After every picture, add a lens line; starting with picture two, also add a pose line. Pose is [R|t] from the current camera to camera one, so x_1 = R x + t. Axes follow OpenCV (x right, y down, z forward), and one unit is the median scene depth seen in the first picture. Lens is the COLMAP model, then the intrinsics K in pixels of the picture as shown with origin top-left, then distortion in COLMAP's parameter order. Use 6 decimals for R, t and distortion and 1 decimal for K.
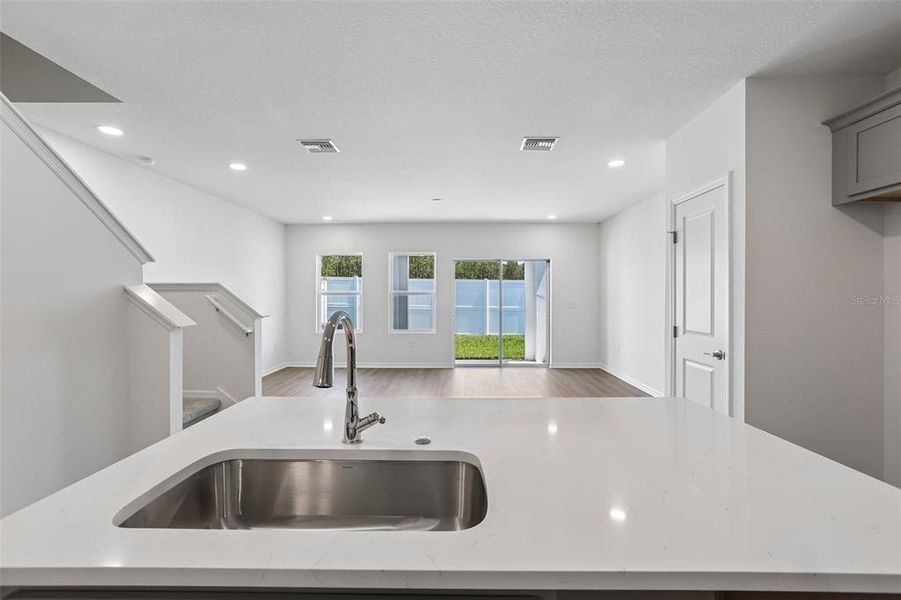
lens RADIAL K [[406.1, 0, 448.3], [0, 406.1, 296.2], [0, 0, 1]] dist [-0.012527, 0.001922]
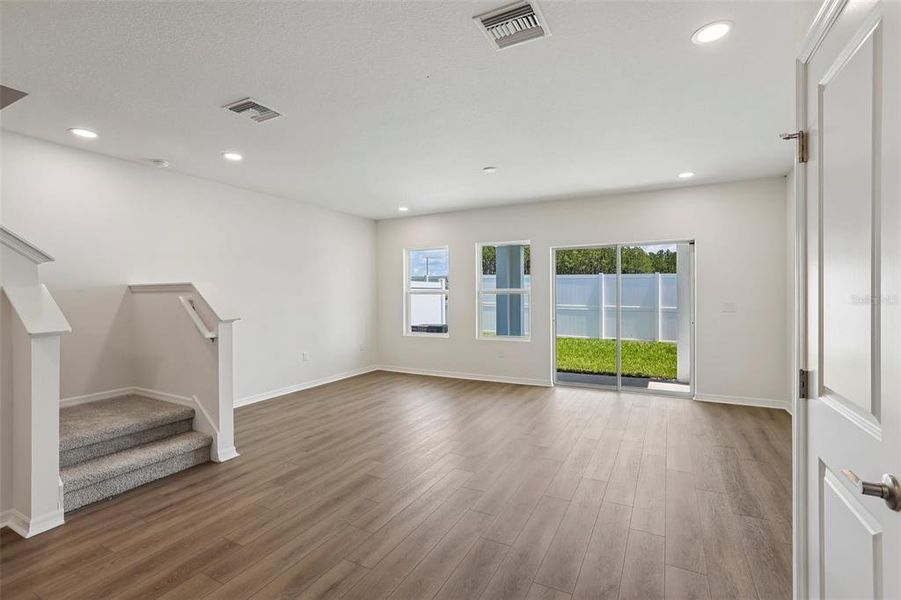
lens RADIAL K [[406.1, 0, 453.7], [0, 406.1, 300.3], [0, 0, 1]] dist [-0.012527, 0.001922]
pose [[0.898222, 0.001564, -0.439540, 0.201557], [0.004560, 0.999907, 0.012875, -0.001215], [0.439519, -0.013569, 0.898131, 0.232866]]
